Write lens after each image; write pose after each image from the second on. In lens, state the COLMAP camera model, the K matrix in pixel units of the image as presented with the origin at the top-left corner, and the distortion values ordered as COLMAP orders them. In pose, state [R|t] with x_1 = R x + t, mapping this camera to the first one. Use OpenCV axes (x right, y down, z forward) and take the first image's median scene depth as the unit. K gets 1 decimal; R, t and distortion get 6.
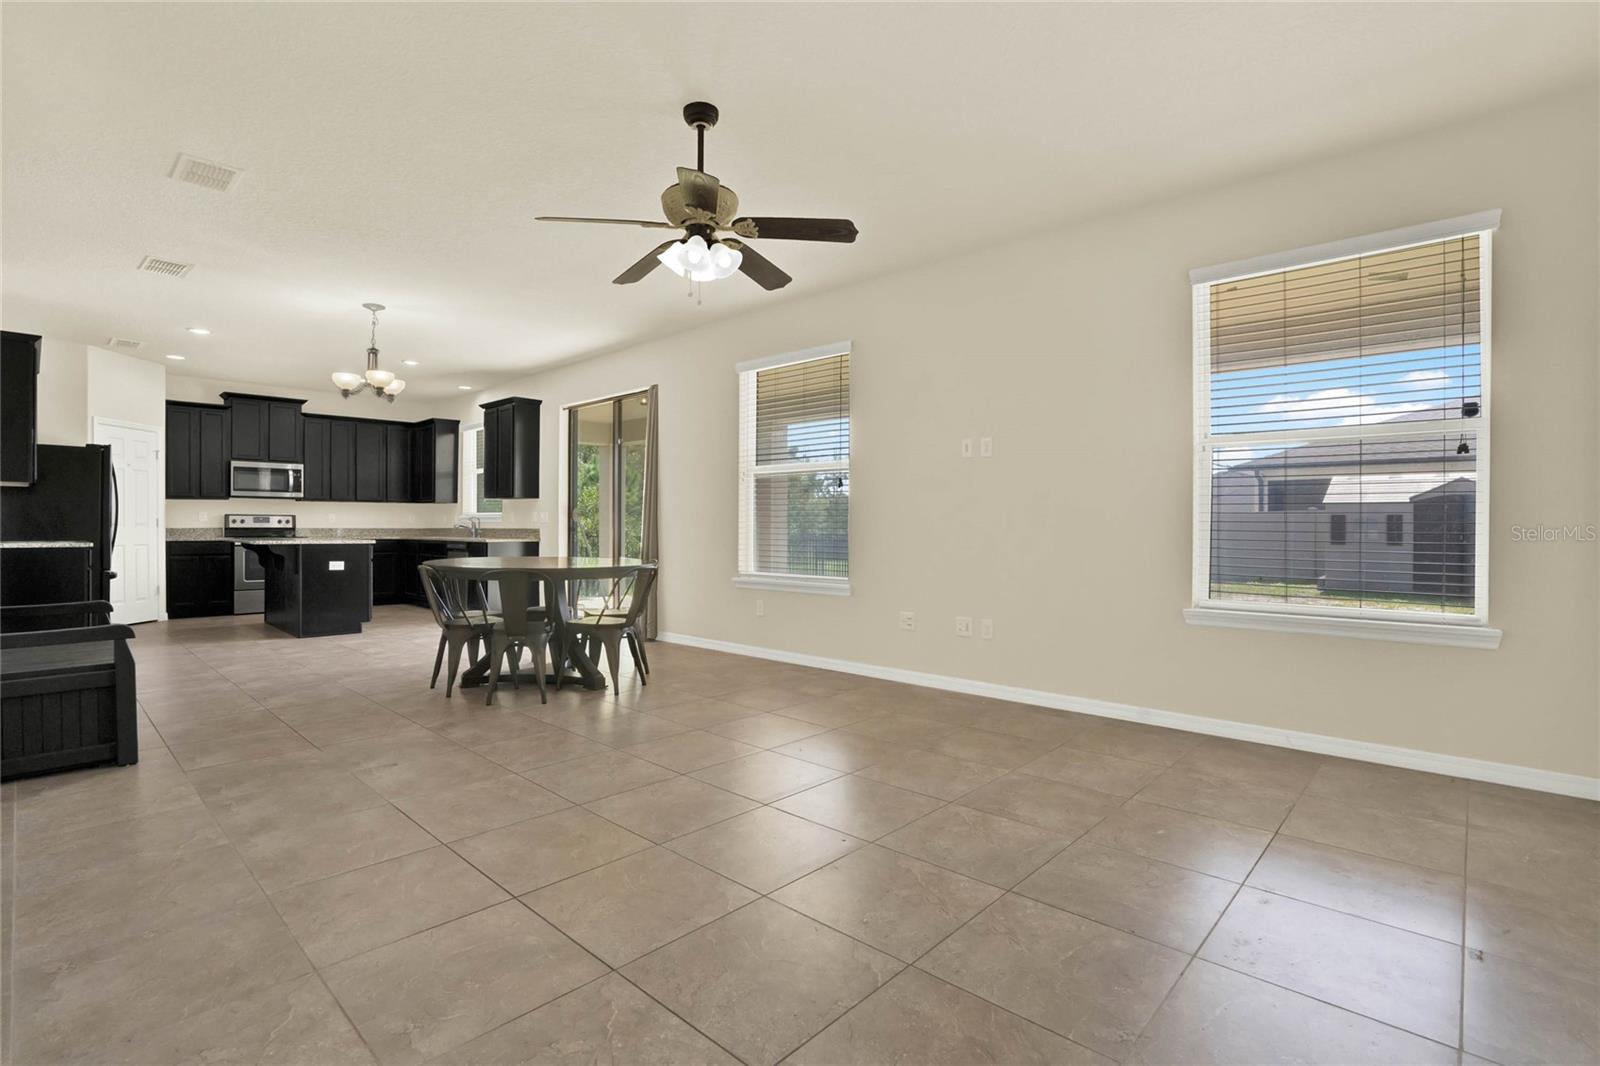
lens RADIAL K [[758.1, 0, 784.7], [0, 758.1, 527.2], [0, 0, 1]] dist [-0.024183, 0.000346]
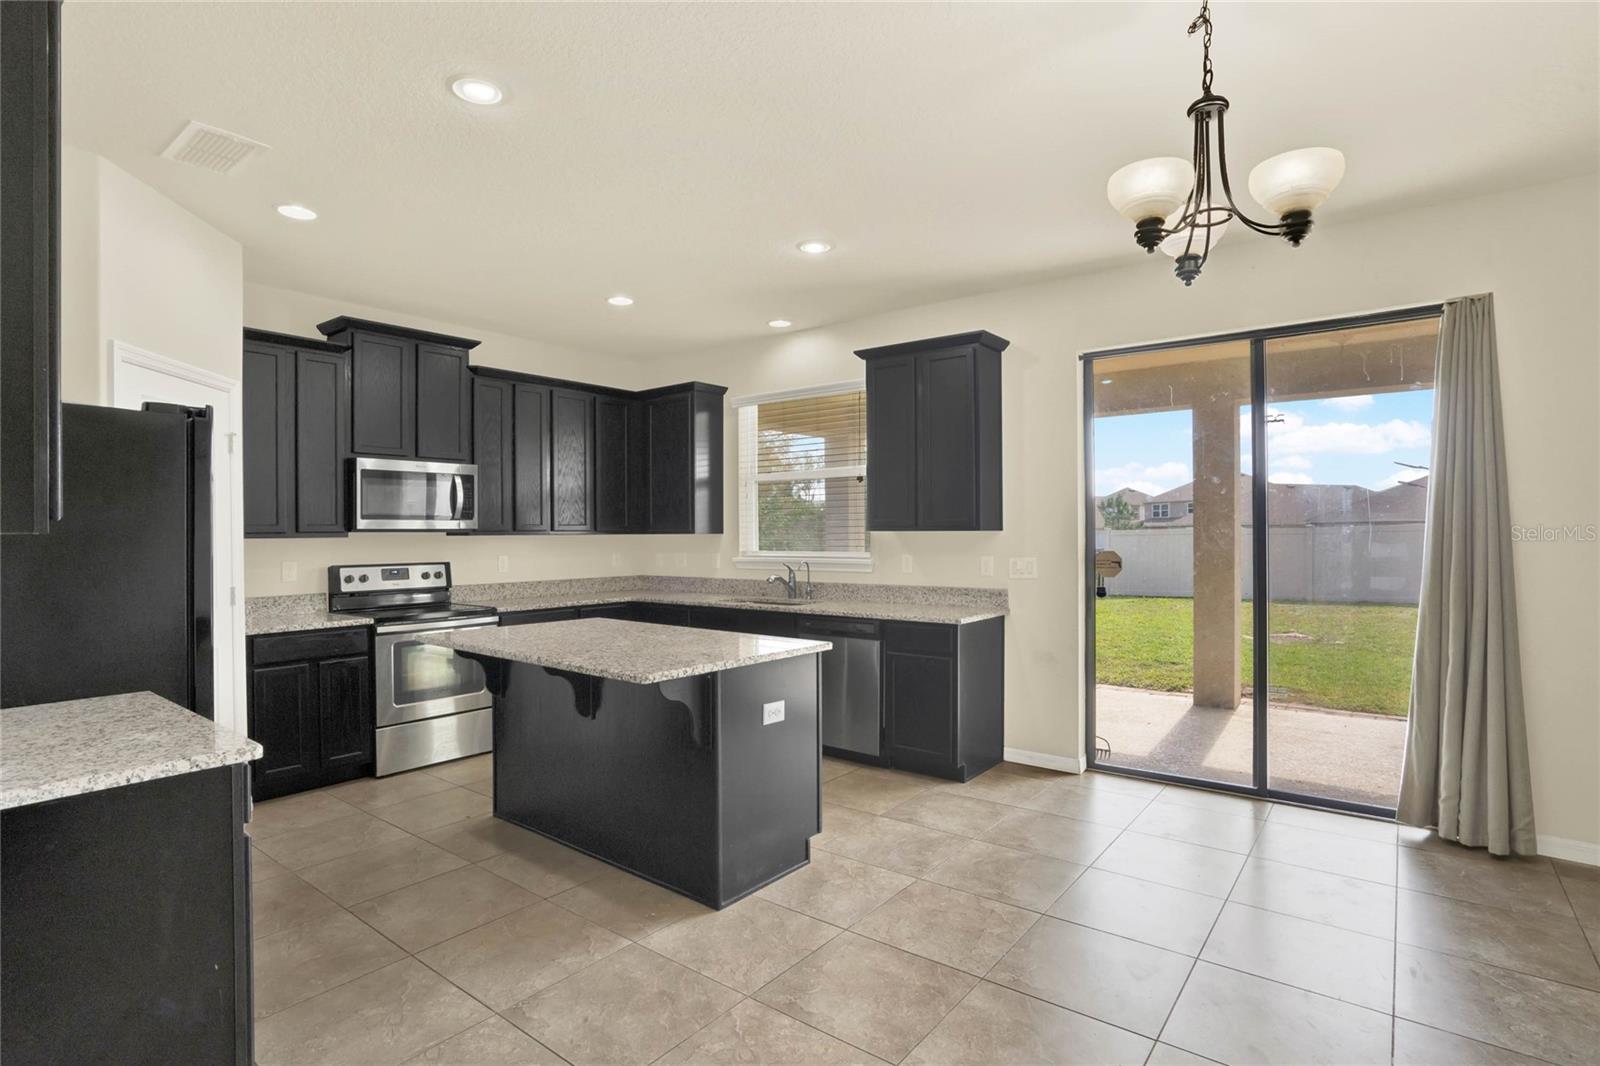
lens RADIAL K [[799.6, 0, 787.4], [0, 799.6, 533.4], [0, 0, 1]] dist [-0.035955, 0.001726]
pose [[0.995090, -0.008289, 0.098630, -0.489244], [0.008211, 0.999966, 0.001194, -0.036056], [-0.098637, -0.000378, 0.995123, 0.440724]]
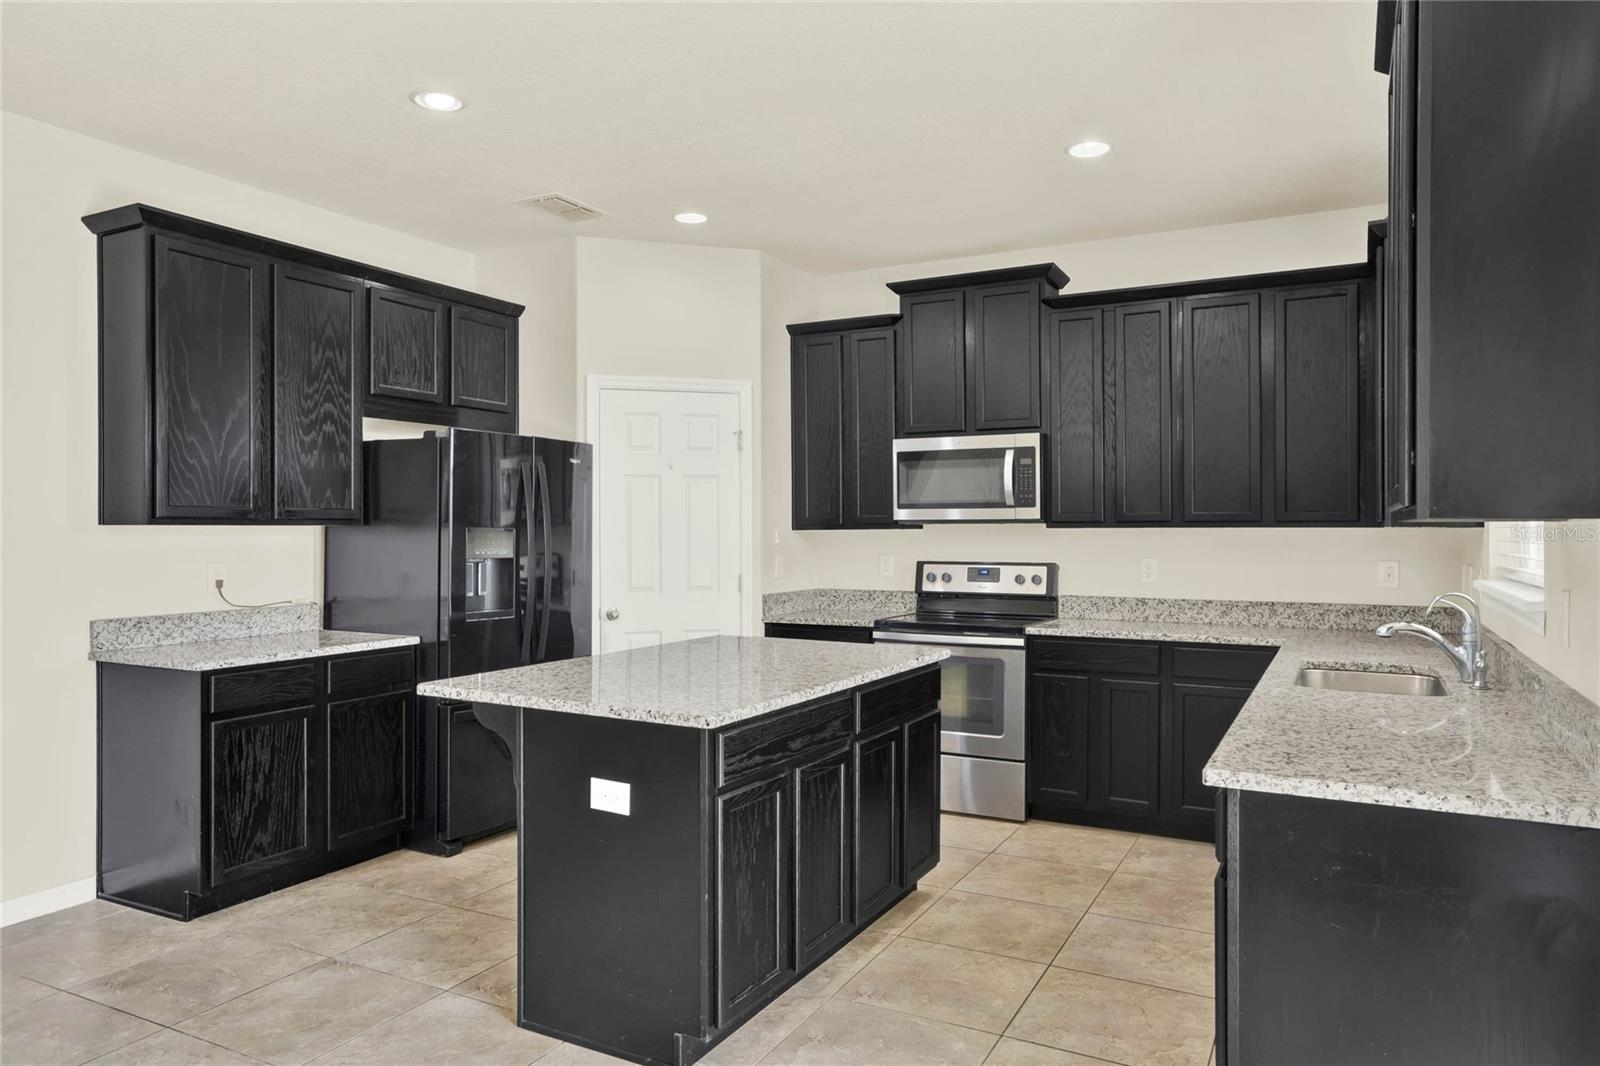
lens RADIAL K [[1032.1, 0, 797.7], [0, 1032.1, 533.6], [0, 0, 1]] dist [-0.000642, 0.002240]
pose [[0.271377, -0.000832, -0.962473, -0.172995], [0.001155, 0.999999, -0.000539, -0.032768], [0.962473, -0.000965, 0.271377, 0.748739]]
